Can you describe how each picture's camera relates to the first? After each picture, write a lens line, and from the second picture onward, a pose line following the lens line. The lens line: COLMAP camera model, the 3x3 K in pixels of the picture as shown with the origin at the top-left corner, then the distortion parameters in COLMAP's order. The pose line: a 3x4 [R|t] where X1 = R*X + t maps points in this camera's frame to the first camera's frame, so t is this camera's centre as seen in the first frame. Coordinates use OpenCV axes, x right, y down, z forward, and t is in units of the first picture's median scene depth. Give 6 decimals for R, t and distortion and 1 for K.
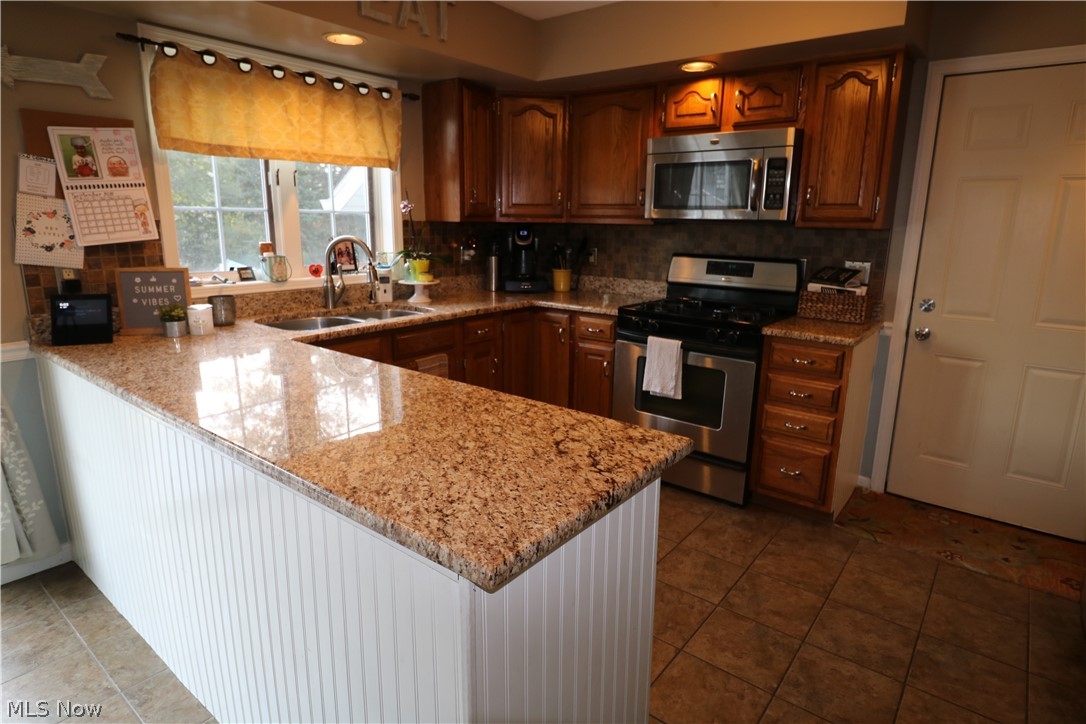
lens RADIAL K [[601.8, 0, 543.0], [0, 601.8, 362.0], [0, 0, 1]] dist [-0.002020, -0.003299]
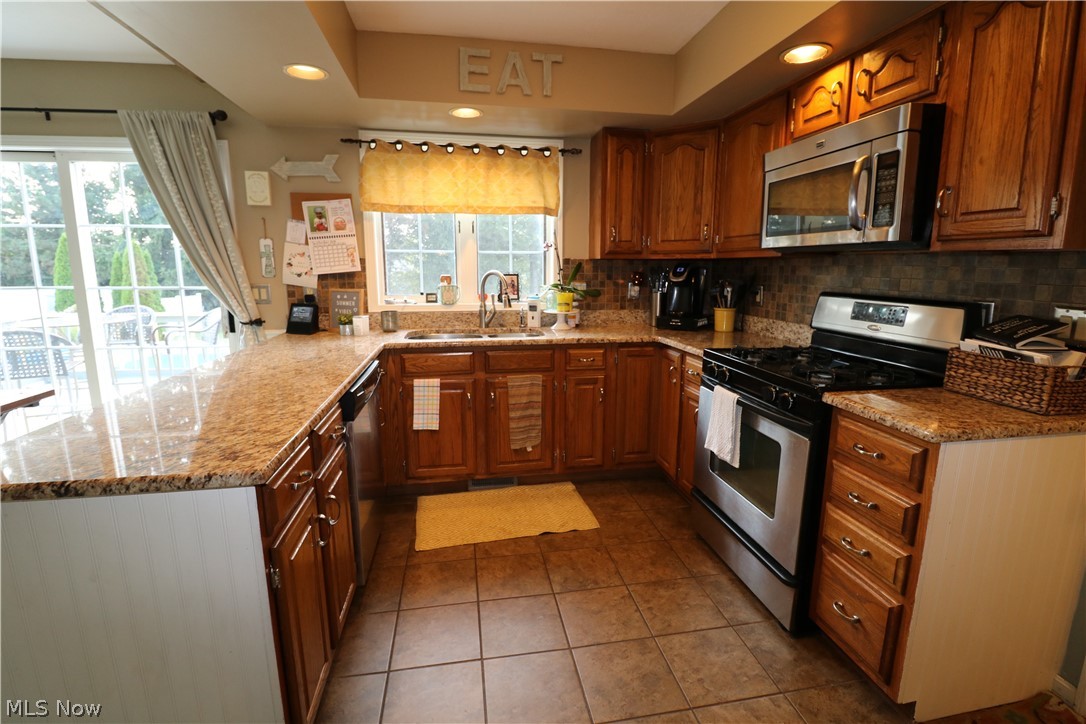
lens RADIAL K [[499.3, 0, 543.0], [0, 499.3, 362.0], [0, 0, 1]] dist [0.002653, -0.015064]
pose [[0.747809, 0.113205, -0.654192, 0.483342], [-0.147551, 0.989051, 0.002484, -0.043941], [0.647310, 0.094669, 0.756325, 0.331294]]
